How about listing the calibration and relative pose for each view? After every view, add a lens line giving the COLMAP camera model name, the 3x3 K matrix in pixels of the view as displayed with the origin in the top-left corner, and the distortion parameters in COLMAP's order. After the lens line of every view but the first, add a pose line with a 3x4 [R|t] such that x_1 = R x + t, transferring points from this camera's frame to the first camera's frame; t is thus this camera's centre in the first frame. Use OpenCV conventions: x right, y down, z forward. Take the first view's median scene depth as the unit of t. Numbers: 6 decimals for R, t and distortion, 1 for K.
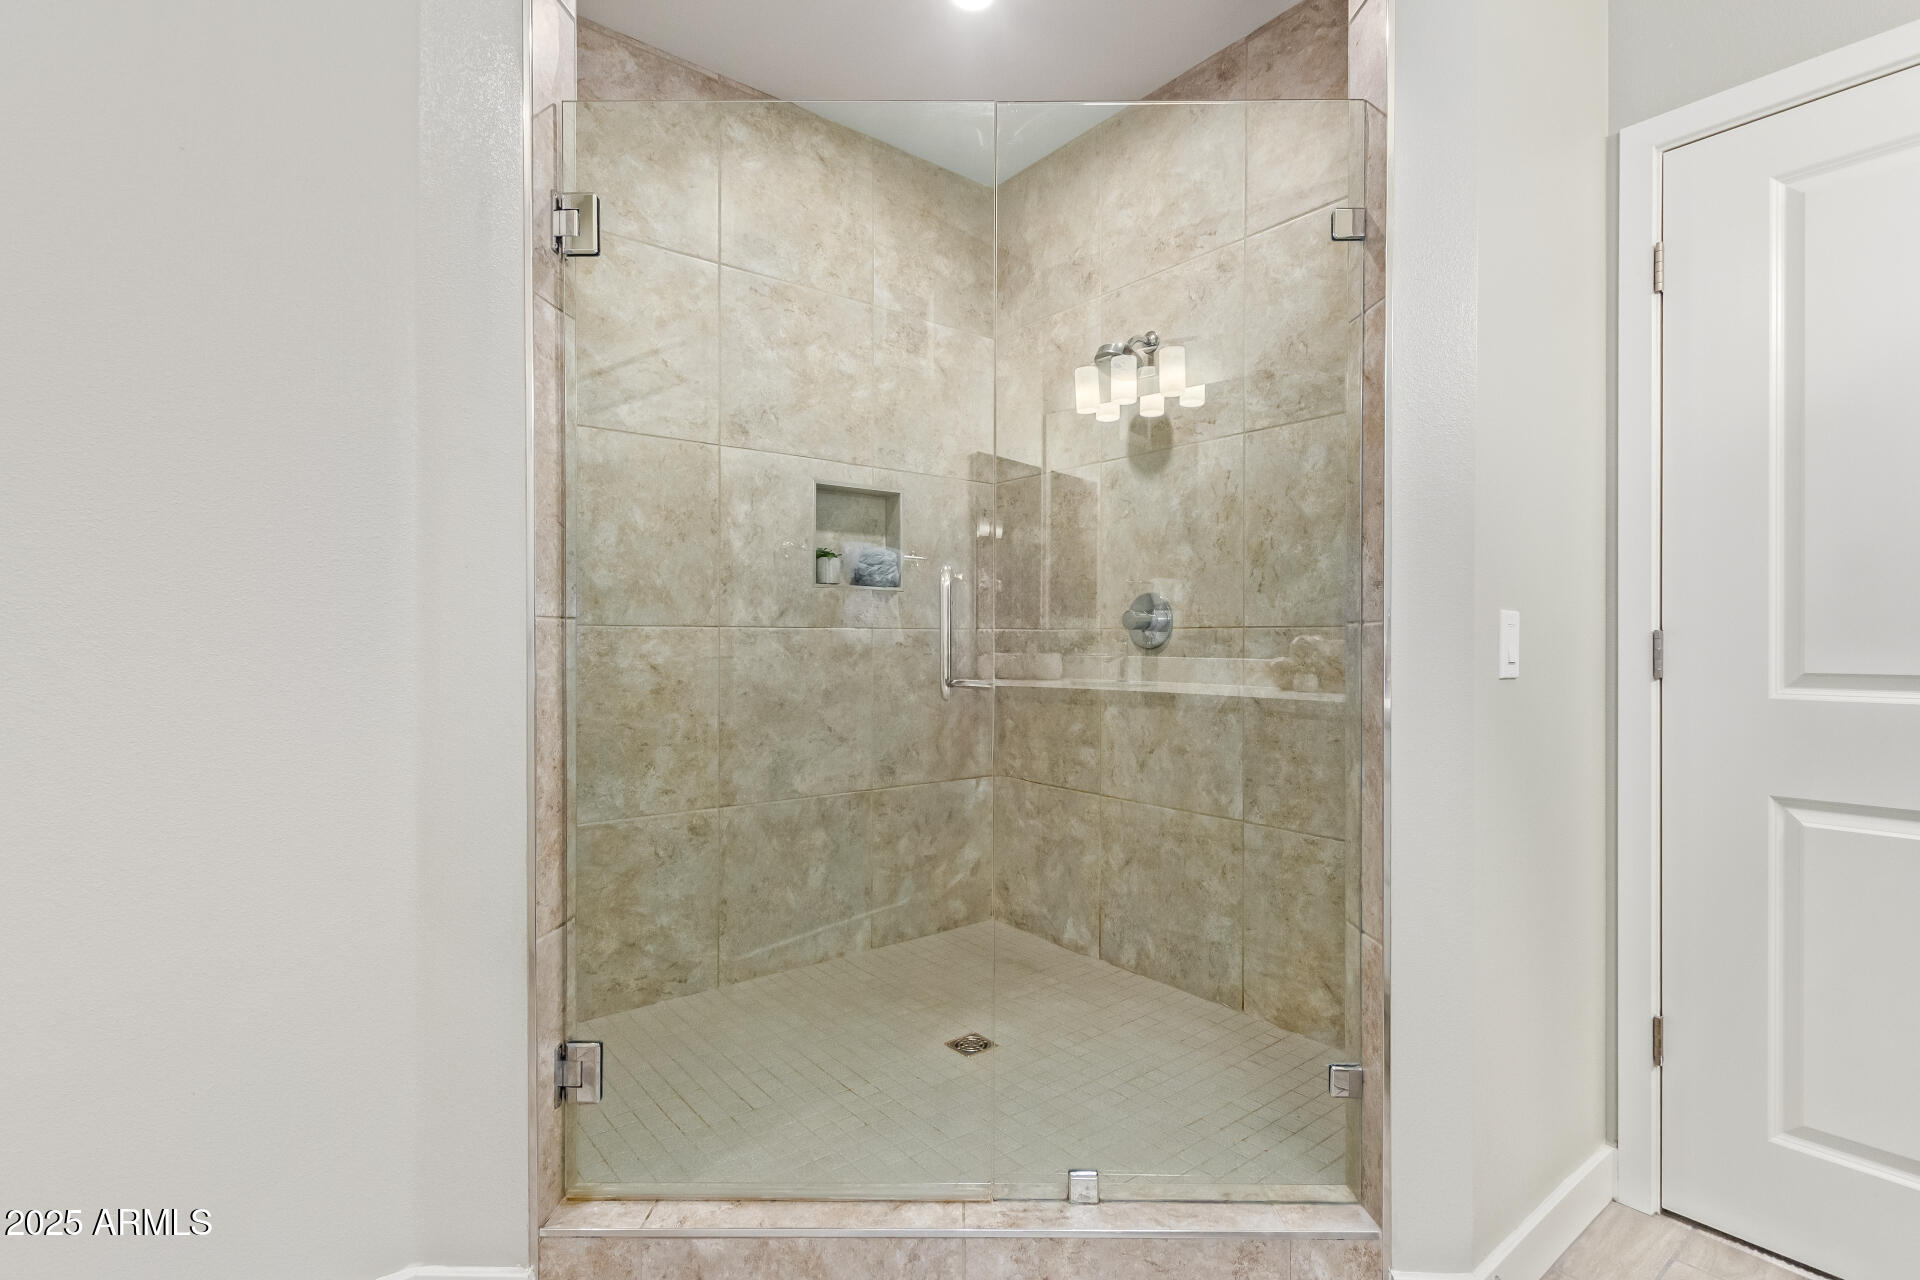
lens RADIAL K [[880.2, 0, 952.7], [0, 880.2, 636.2], [0, 0, 1]] dist [0.000404, 0.001227]
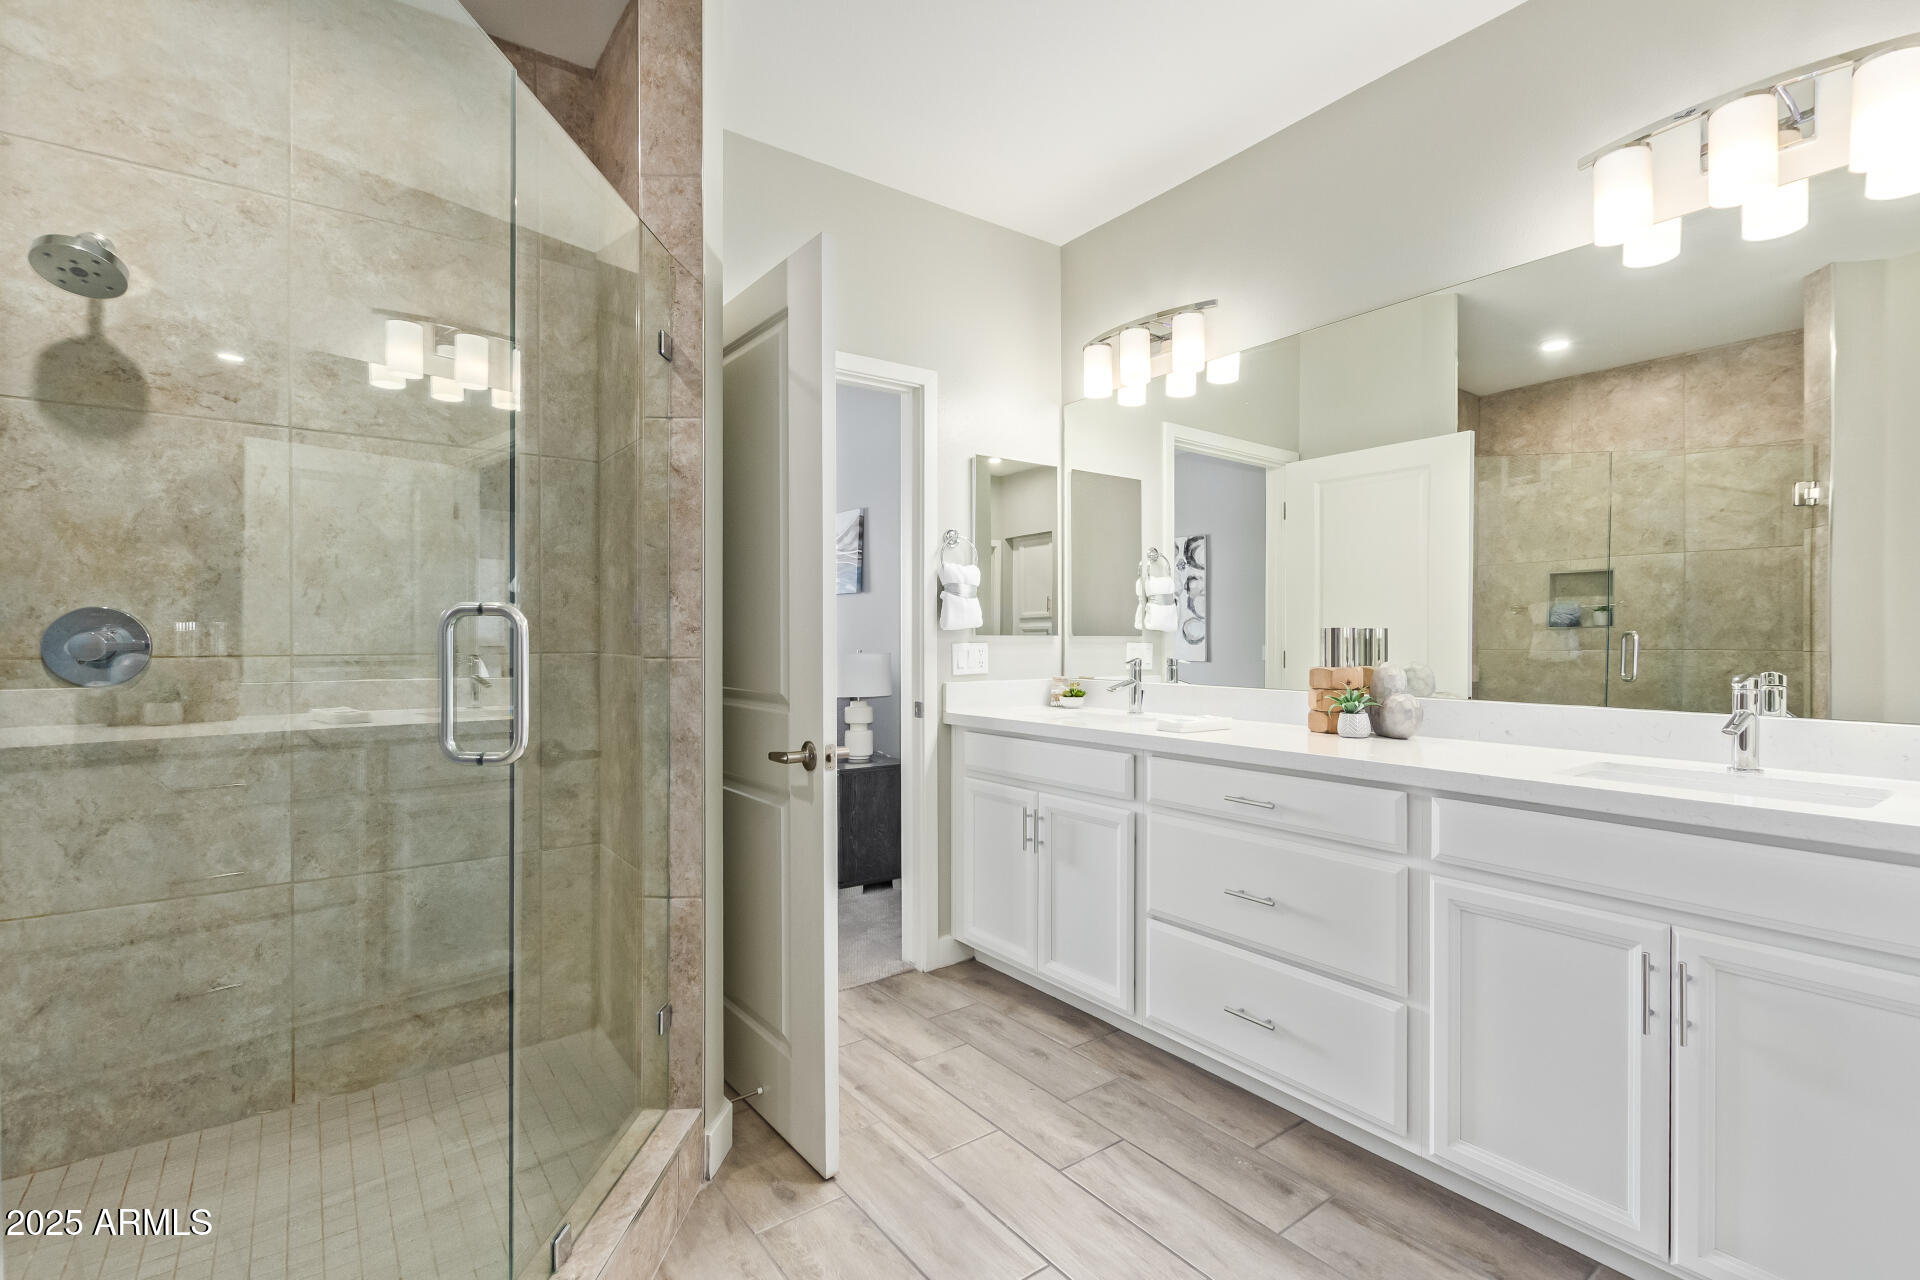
lens RADIAL K [[880.2, 0, 946.1], [0, 880.2, 634.2], [0, 0, 1]] dist [0.000404, 0.001227]
pose [[0.065671, 0.002457, 0.997838, -0.479307], [-0.000393, 0.999997, -0.002437, -0.028754], [-0.997841, -0.000232, 0.065671, 0.308742]]
